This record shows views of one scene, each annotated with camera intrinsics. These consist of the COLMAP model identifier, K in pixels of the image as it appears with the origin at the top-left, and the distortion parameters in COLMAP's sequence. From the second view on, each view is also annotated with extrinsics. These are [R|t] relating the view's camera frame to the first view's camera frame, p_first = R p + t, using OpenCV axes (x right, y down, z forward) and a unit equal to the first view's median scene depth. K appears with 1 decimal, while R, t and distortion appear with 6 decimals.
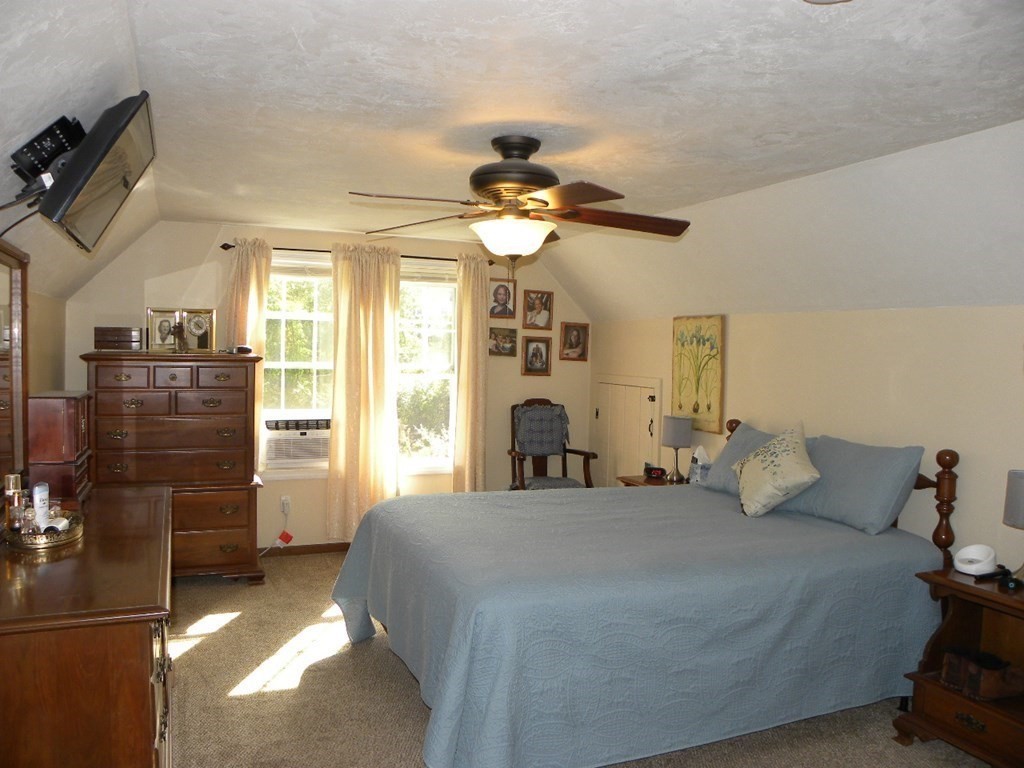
lens RADIAL K [[806.8, 0, 512.0], [0, 806.8, 384.0], [0, 0, 1]] dist [-0.150975, 0.104624]
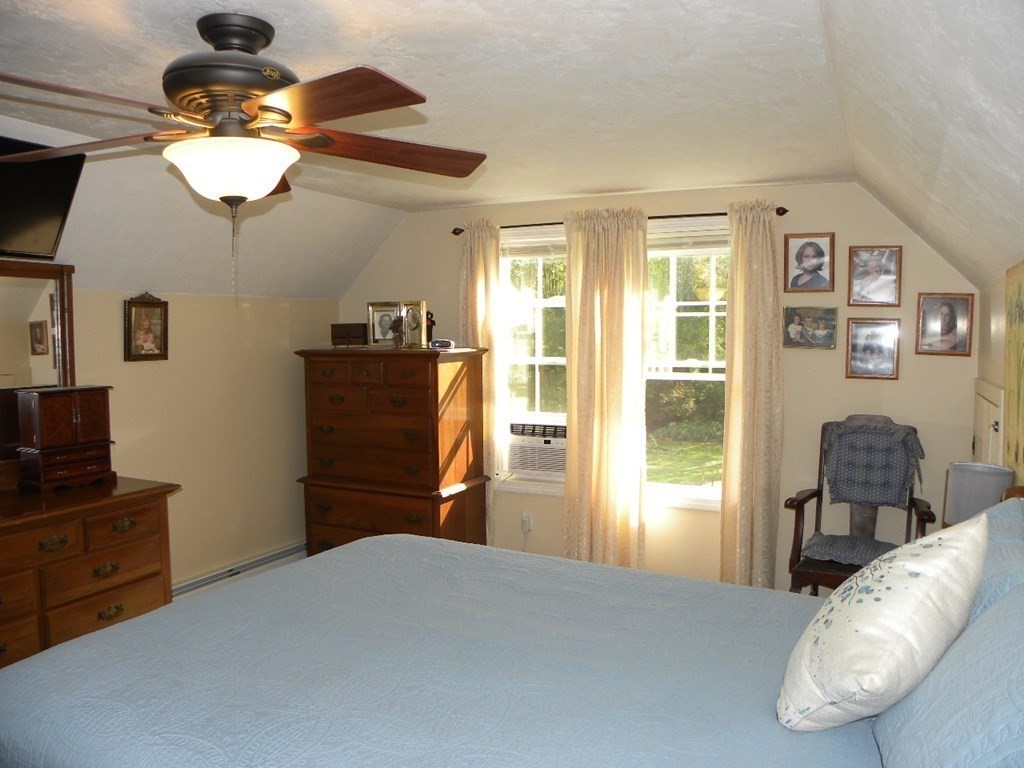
lens RADIAL K [[806.8, 0, 512.0], [0, 806.8, 384.0], [0, 0, 1]] dist [-0.150975, 0.104624]
pose [[0.615675, 0.024384, -0.787623, 0.389584], [-0.020447, 0.999679, 0.014966, -0.011235], [0.787735, 0.006890, 0.615976, 0.444217]]
